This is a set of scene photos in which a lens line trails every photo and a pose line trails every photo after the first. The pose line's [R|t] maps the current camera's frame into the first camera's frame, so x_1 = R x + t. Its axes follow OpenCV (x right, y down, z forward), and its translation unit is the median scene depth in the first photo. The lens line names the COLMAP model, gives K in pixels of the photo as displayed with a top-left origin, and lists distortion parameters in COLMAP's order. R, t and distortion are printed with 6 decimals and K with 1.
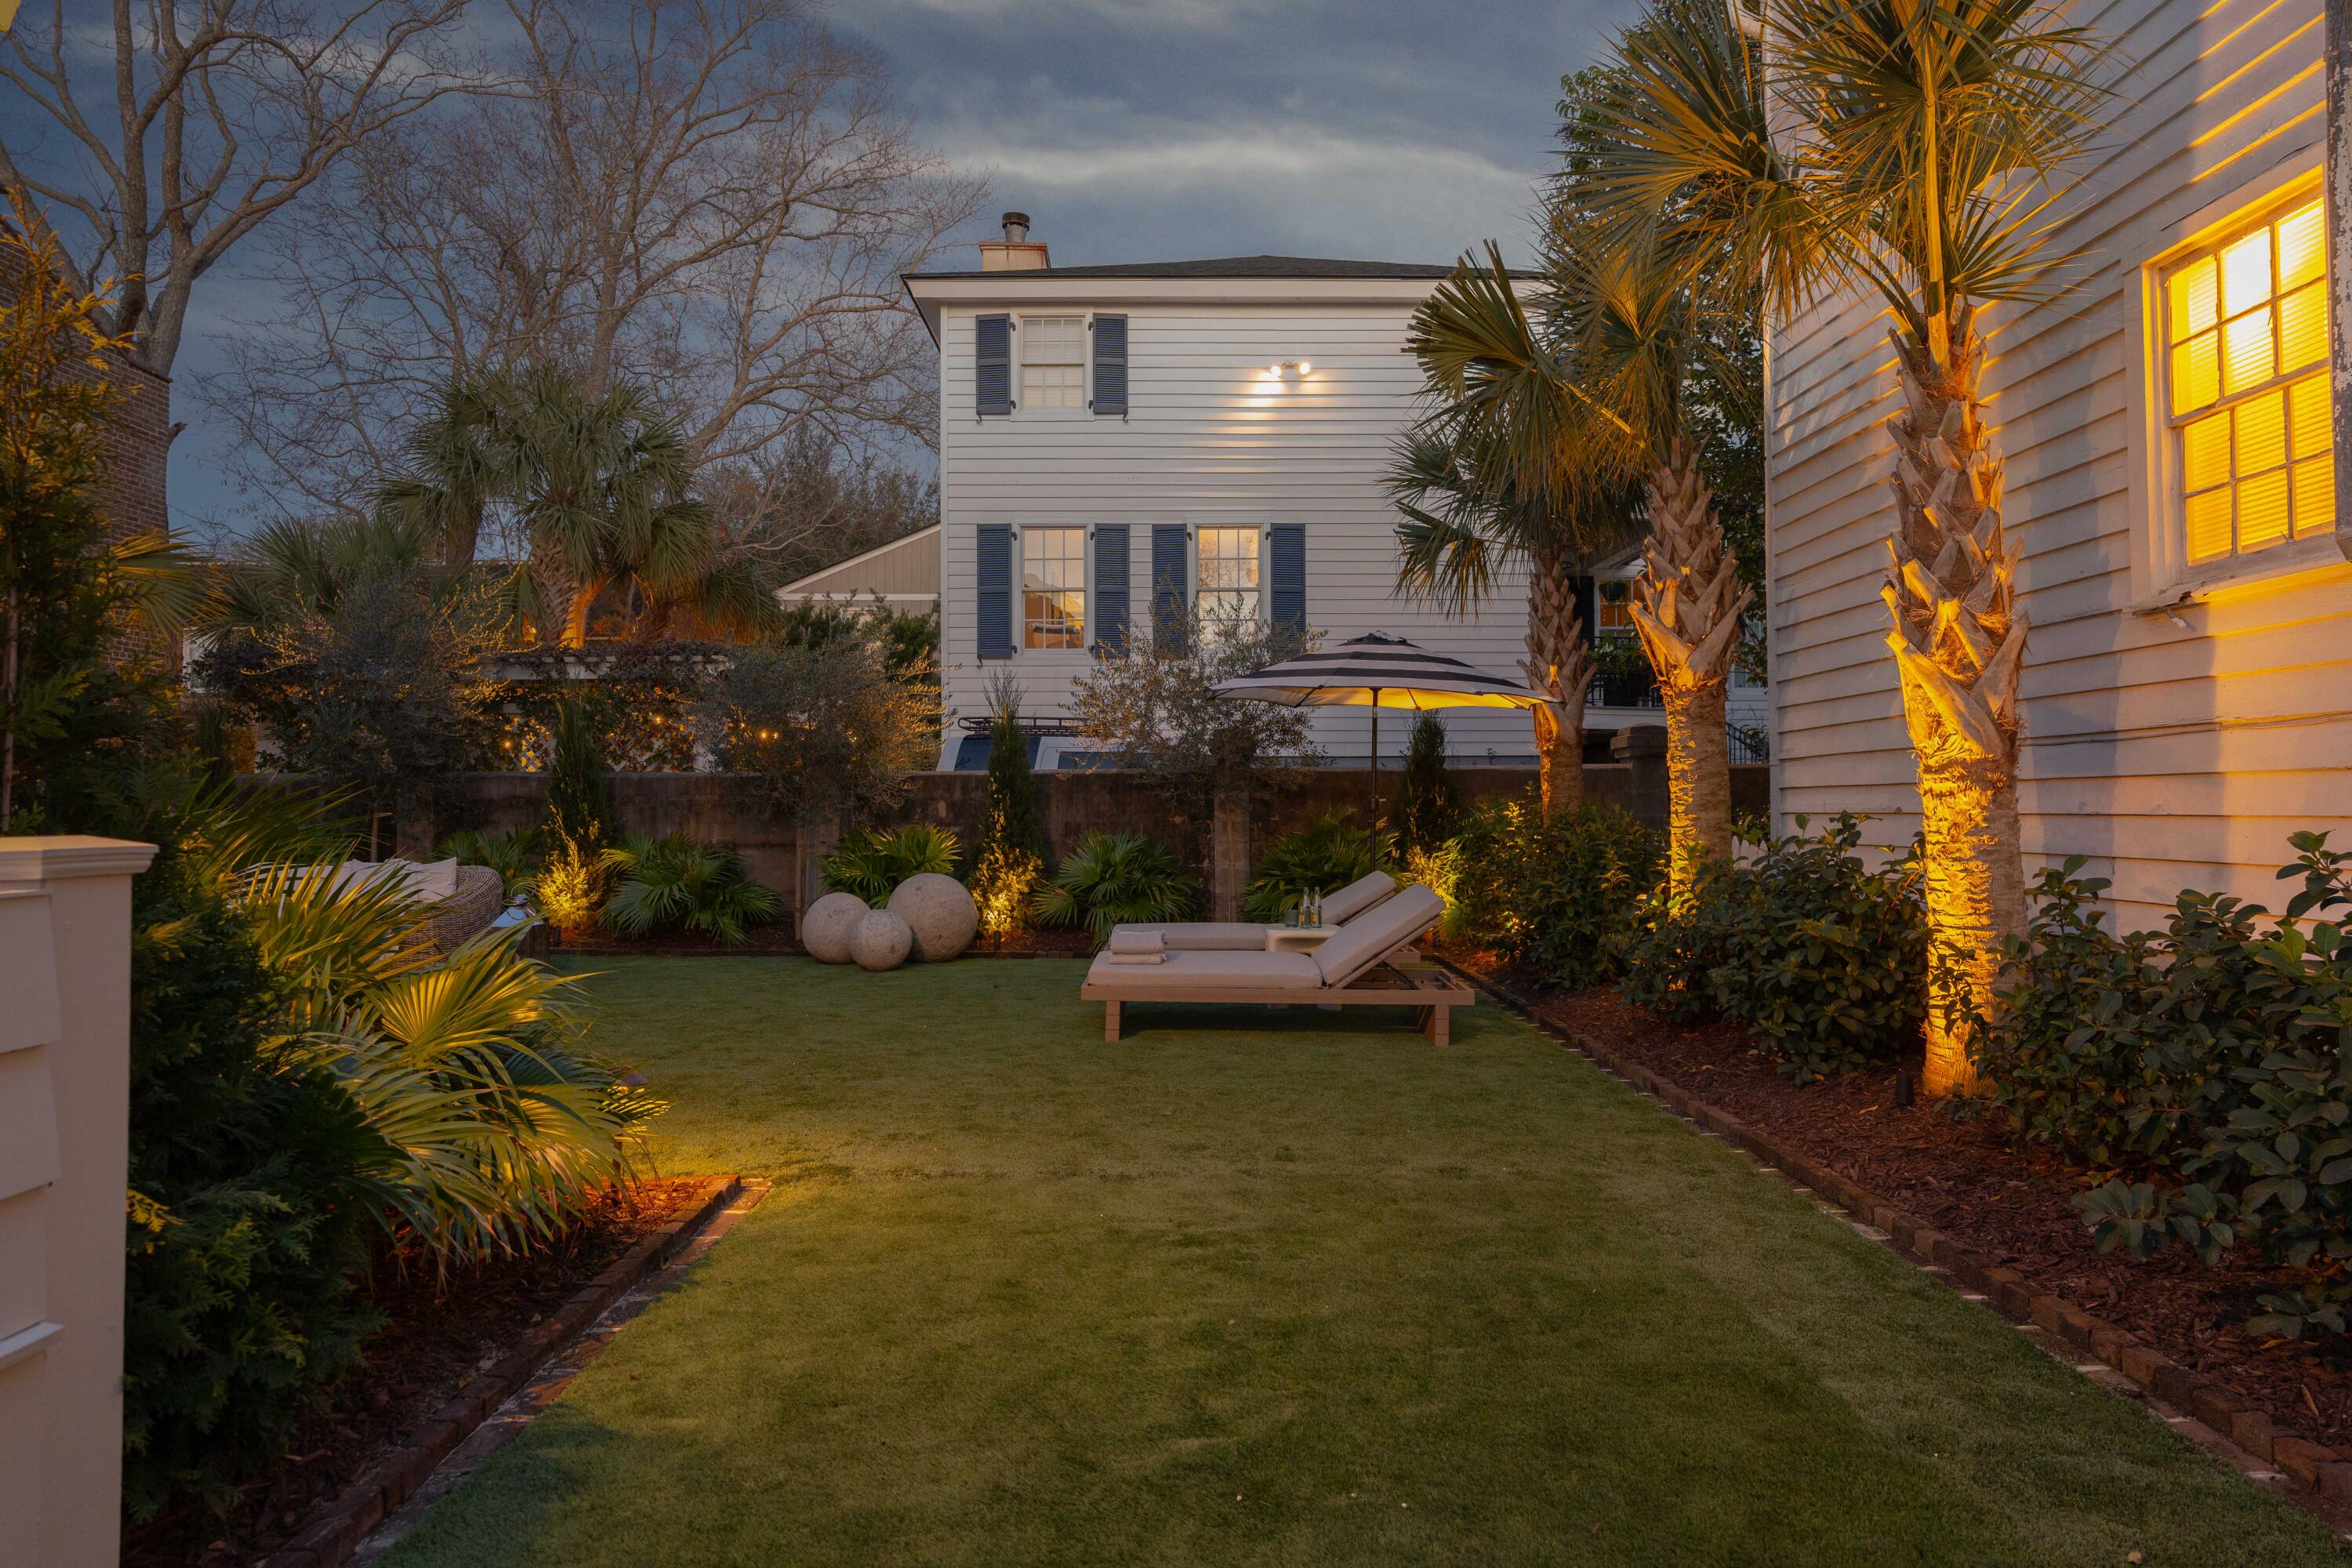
lens RADIAL K [[1277.4, 0, 1185.1], [0, 1277.4, 780.6], [0, 0, 1]] dist [-0.000346, 0.000046]
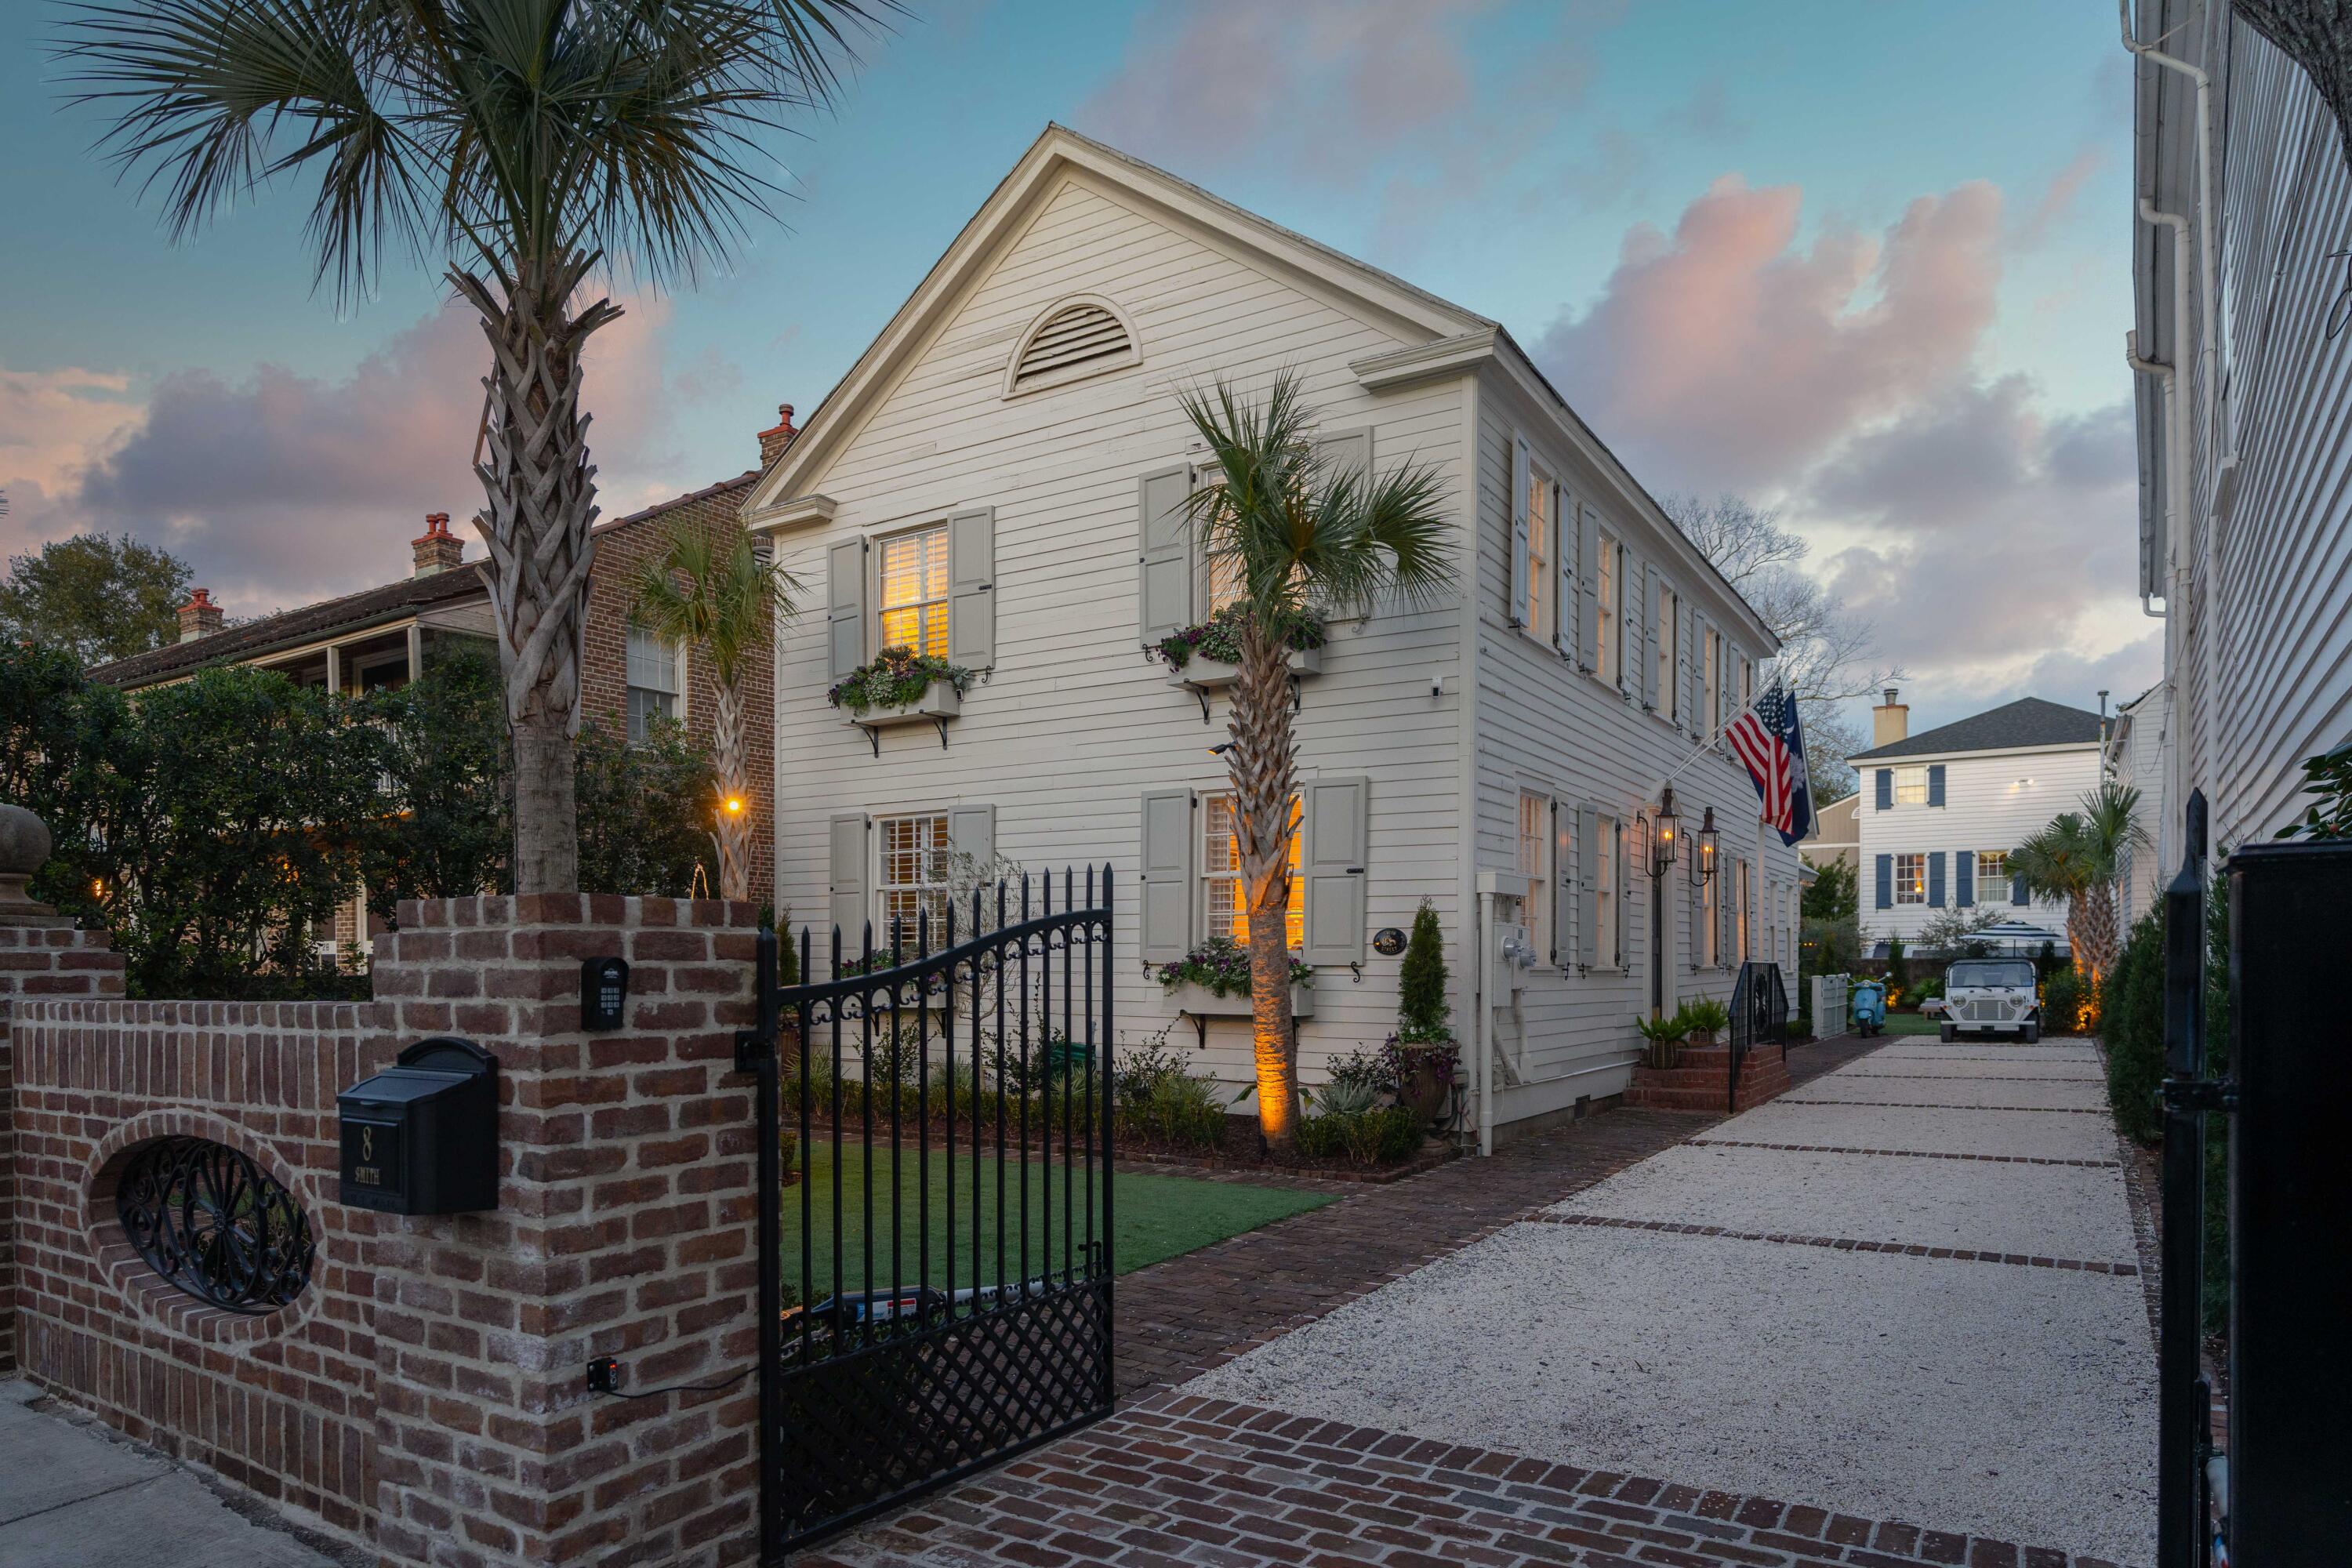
lens RADIAL K [[1411.6, 0, 1183.3], [0, 1411.6, 978.3], [0, 0, 1]] dist [0.002395, 0.001939]
pose [[0.840933, 0.005728, -0.541109, 0.275257], [0.012266, 0.999485, 0.029643, -0.082911], [0.541001, -0.031565, 0.840430, -2.926205]]
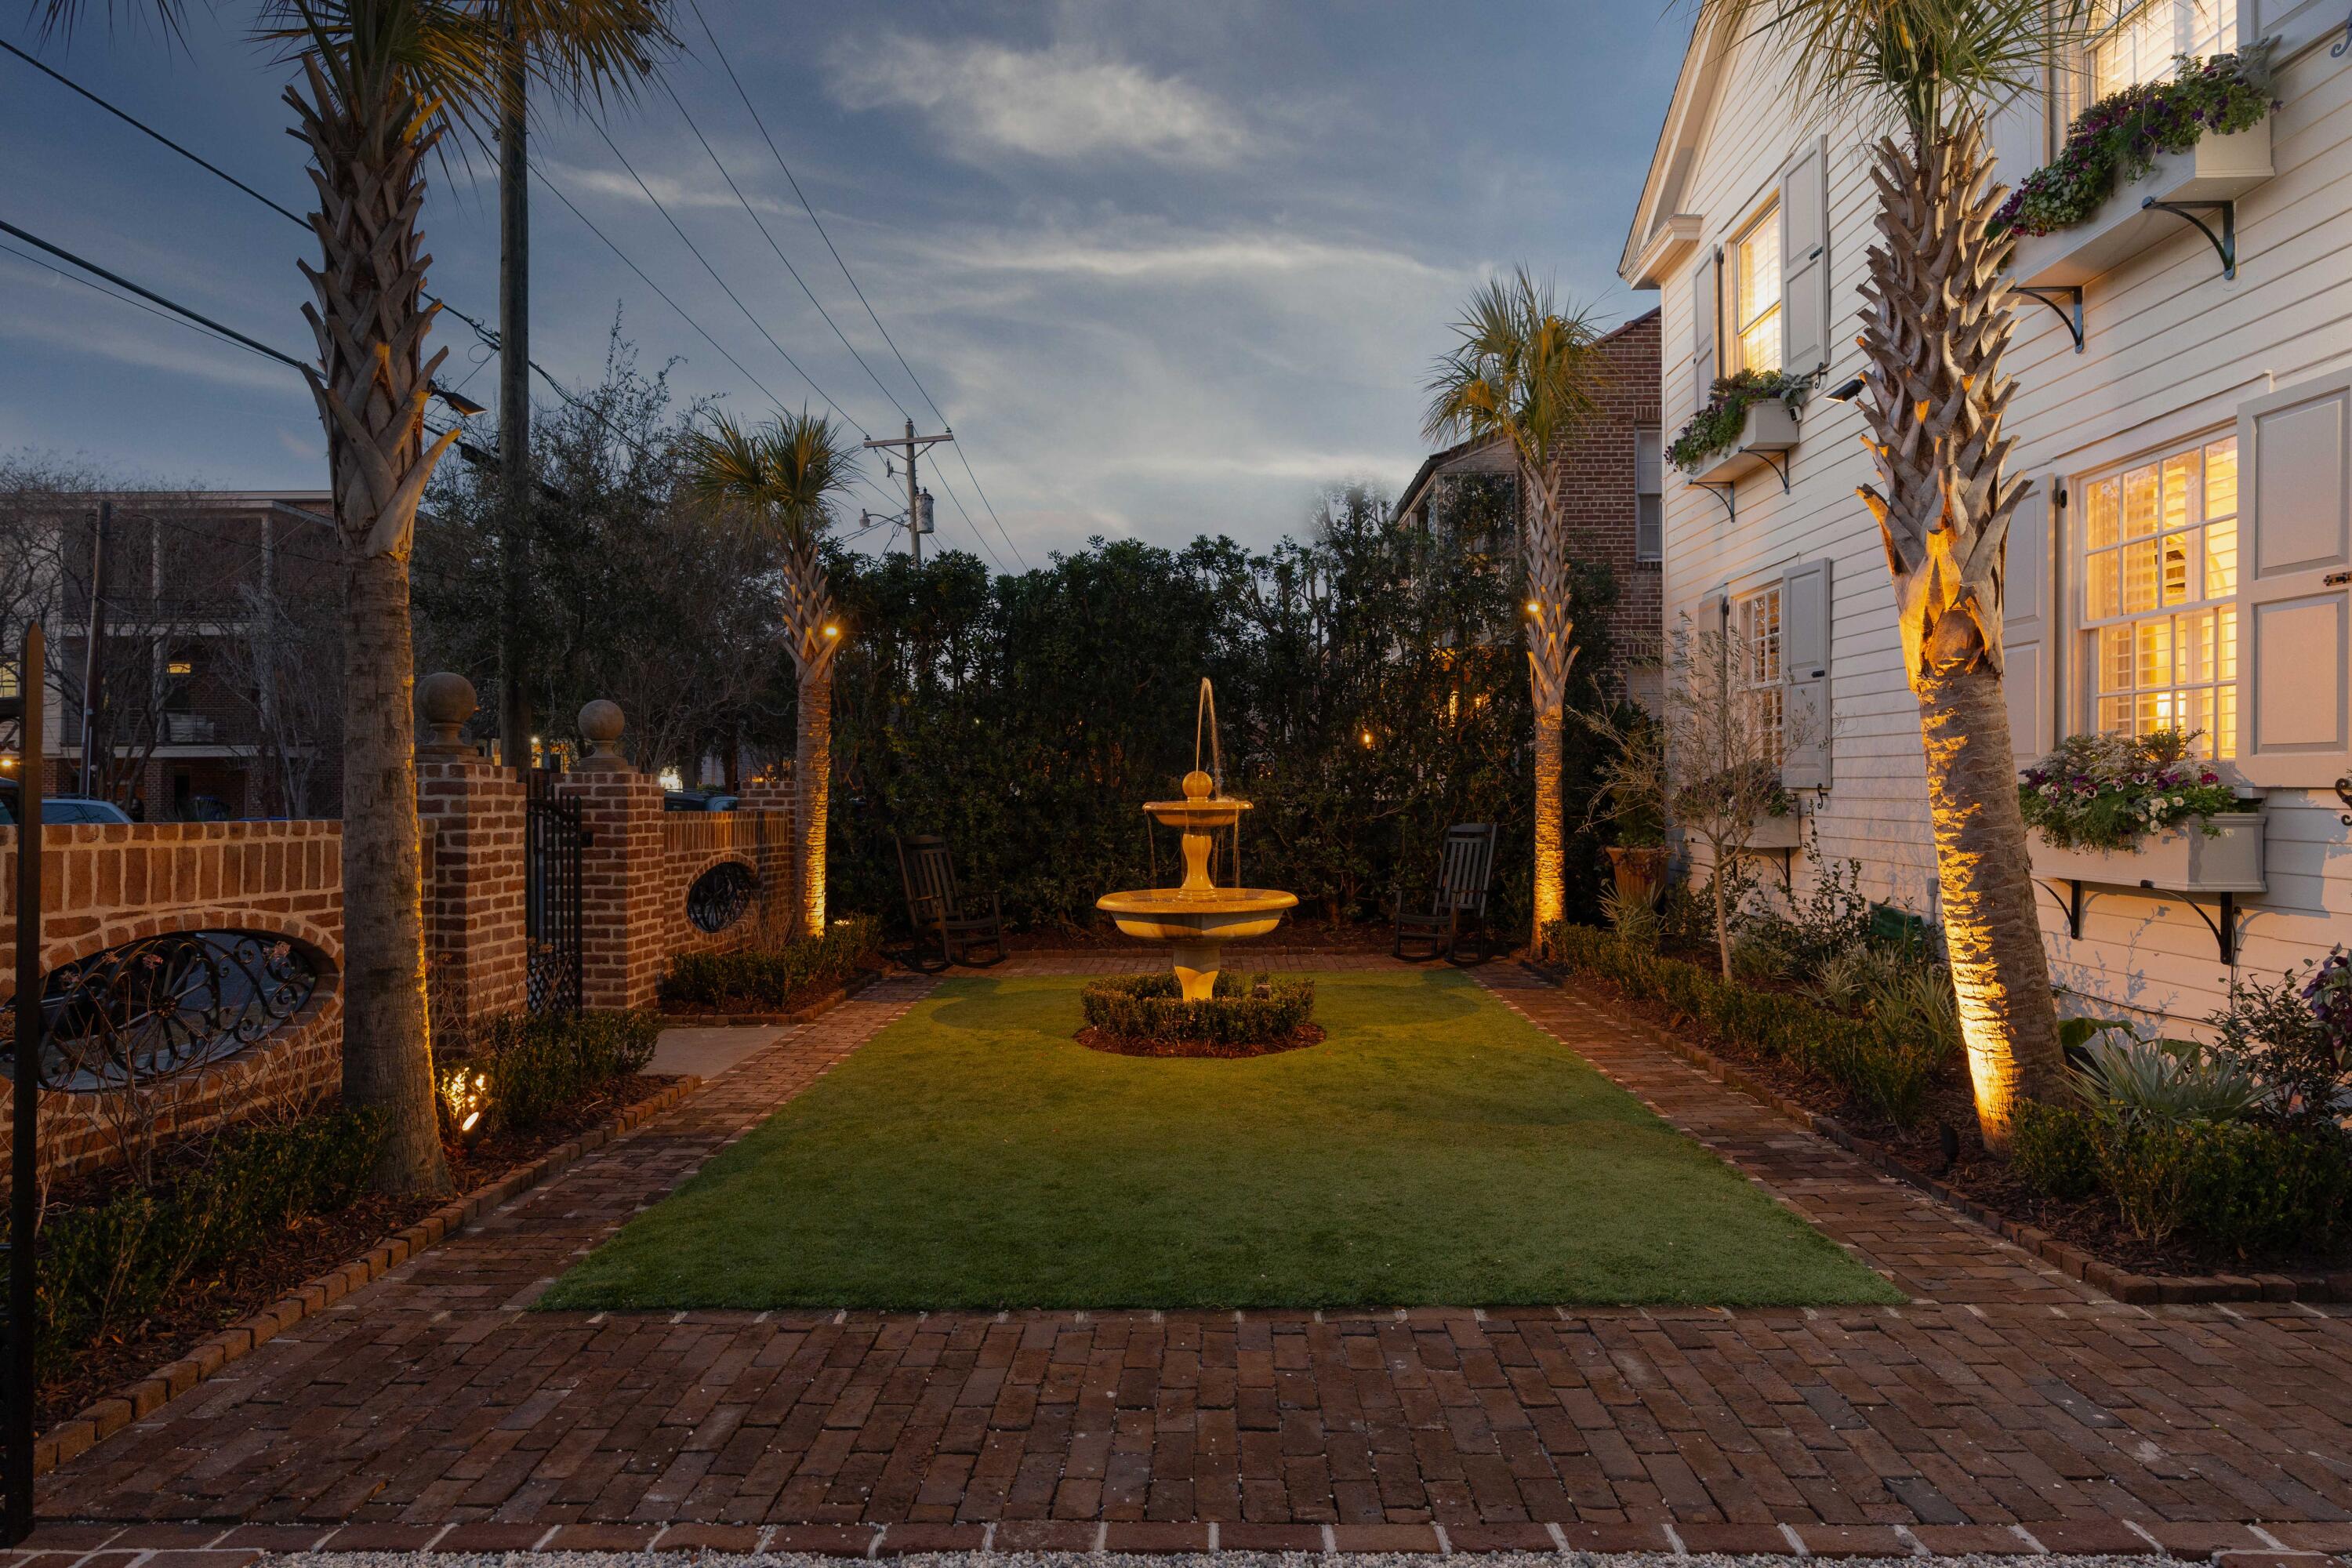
lens RADIAL K [[1277.4, 0, 1176.1], [0, 1277.4, 771.1], [0, 0, 1]] dist [-0.000346, 0.000046]
pose [[-0.025664, -0.014822, -0.999561, 0.210842], [0.025792, 0.999547, -0.015484, -0.042364], [0.999338, -0.026178, -0.025270, -1.280198]]
